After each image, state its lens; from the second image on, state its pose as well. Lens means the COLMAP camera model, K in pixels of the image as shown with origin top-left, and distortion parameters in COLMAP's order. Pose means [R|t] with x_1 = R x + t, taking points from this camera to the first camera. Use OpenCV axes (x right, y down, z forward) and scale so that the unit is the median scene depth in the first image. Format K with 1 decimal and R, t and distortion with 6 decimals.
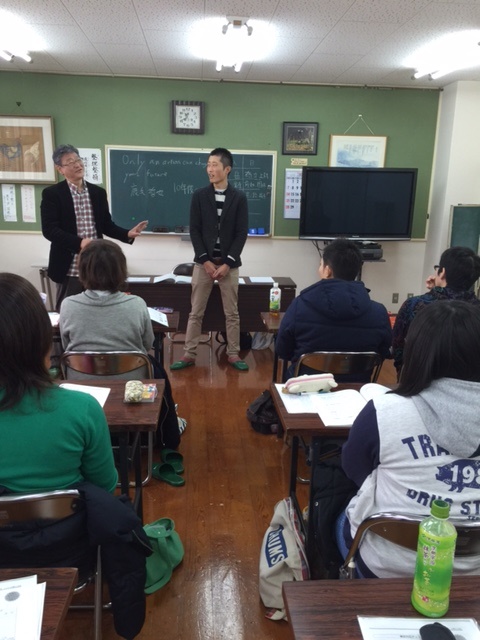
lens RADIAL K [[547.5, 0, 239.1], [0, 547.5, 320.8], [0, 0, 1]] dist [0.019108, -0.018189]
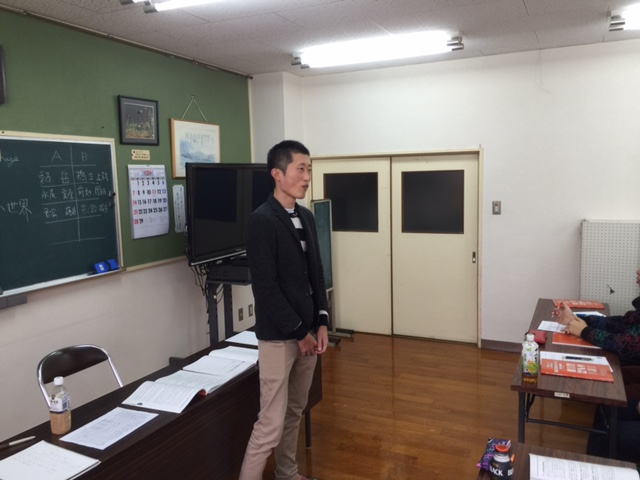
lens RADIAL K [[547.5, 0, 320.2], [0, 547.5, 239.3], [0, 0, 1]] dist [0.019108, -0.018189]
pose [[0.493928, -0.131446, 0.859510, -0.378145], [0.226662, 0.973795, 0.018670, -0.151369], [-0.839440, 0.185597, 0.510778, 0.489180]]
